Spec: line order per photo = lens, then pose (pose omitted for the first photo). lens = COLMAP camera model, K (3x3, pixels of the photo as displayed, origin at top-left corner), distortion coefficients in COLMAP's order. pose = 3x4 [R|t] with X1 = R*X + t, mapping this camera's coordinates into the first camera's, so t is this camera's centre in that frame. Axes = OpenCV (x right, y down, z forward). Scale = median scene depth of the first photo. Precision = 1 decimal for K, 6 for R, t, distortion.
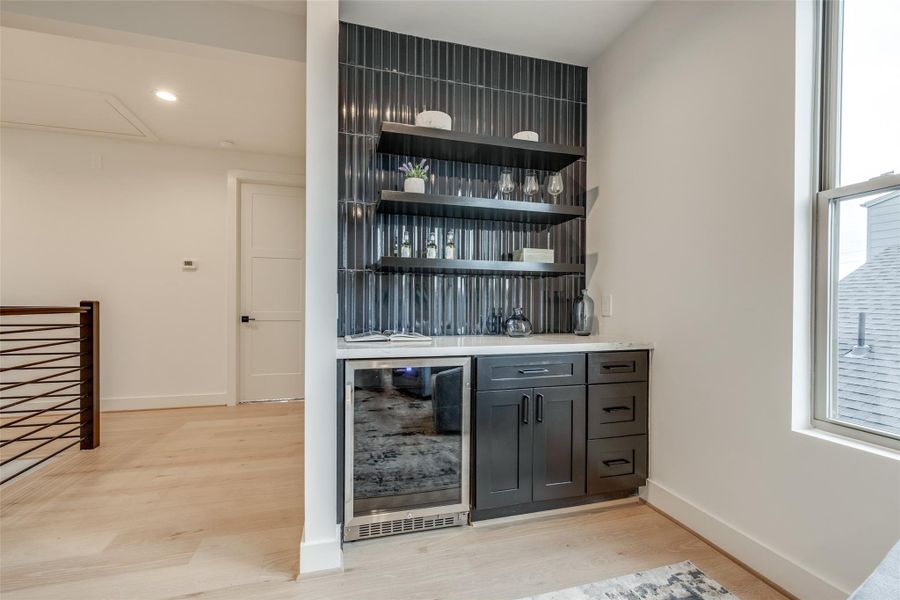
lens RADIAL K [[392.9, 0, 453.0], [0, 392.9, 306.6], [0, 0, 1]] dist [0.006518, -0.001667]
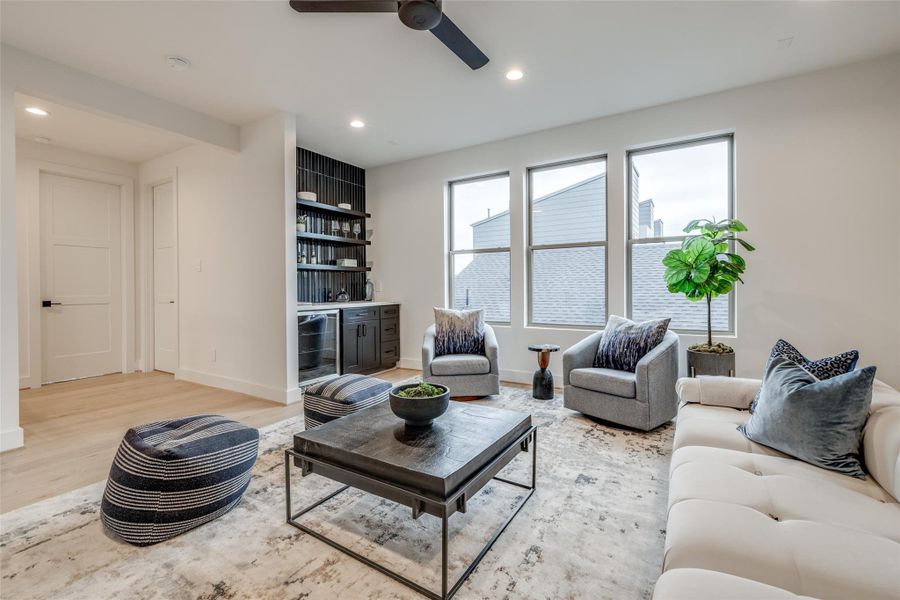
lens RADIAL K [[392.9, 0, 448.6], [0, 392.9, 292.5], [0, 0, 1]] dist [0.006518, -0.001667]
pose [[0.740720, -0.021109, 0.671482, -0.786886], [0.014749, 0.999776, 0.015159, 0.003042], [-0.671652, -0.001325, 0.740866, -0.869044]]
